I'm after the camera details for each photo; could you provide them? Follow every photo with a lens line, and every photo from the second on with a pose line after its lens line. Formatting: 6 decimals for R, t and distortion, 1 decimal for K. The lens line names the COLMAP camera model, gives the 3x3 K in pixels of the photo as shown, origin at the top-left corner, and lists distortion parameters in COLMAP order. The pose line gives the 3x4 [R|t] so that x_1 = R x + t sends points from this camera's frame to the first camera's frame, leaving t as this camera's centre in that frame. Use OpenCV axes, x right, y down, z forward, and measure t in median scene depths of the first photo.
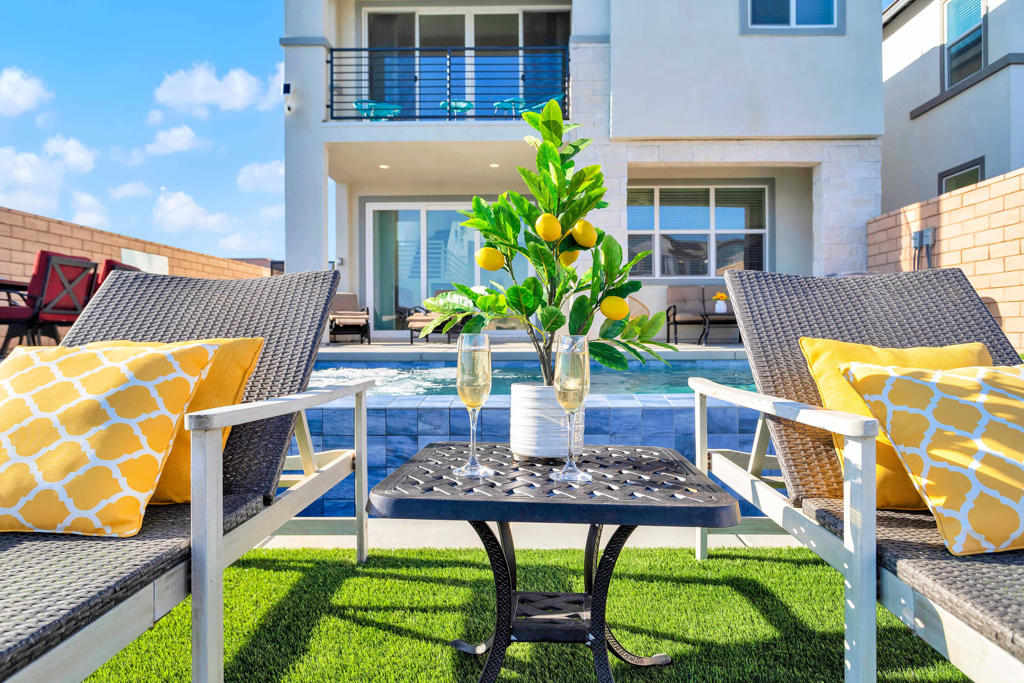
lens RADIAL K [[621.9, 0, 514.4], [0, 621.9, 326.5], [0, 0, 1]] dist [-0.005544, -0.001430]
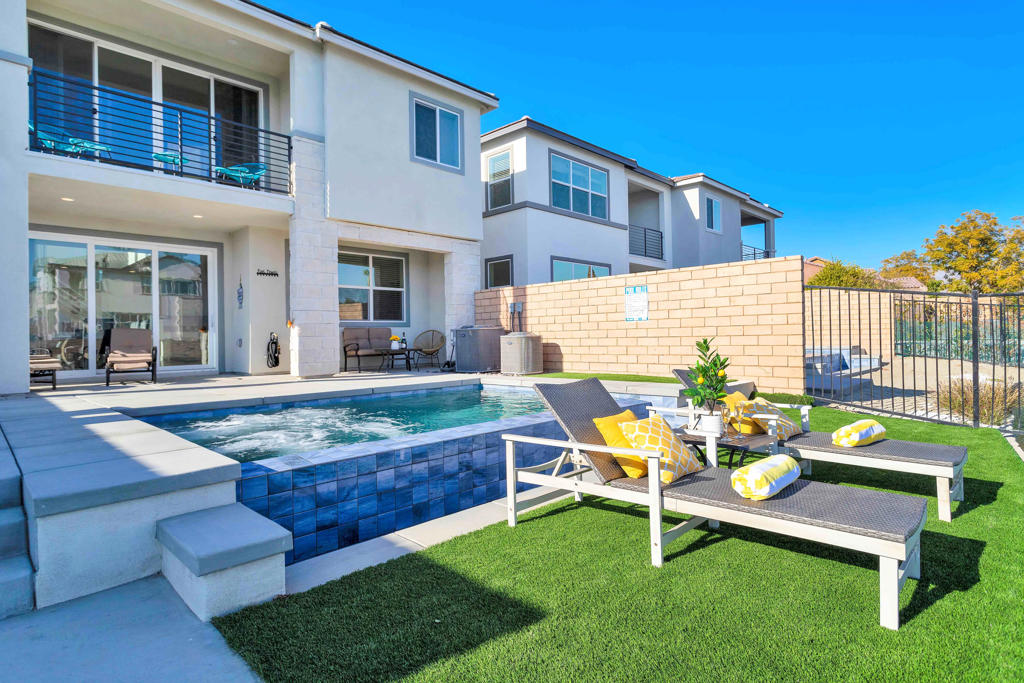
lens RADIAL K [[543.1, 0, 499.0], [0, 543.1, 326.2], [0, 0, 1]] dist [0.001889, 0.000646]
pose [[0.699039, 0.005268, 0.715064, -0.399696], [0.012376, 0.999734, -0.019464, -0.048558], [-0.714976, 0.022455, 0.698788, -0.041973]]
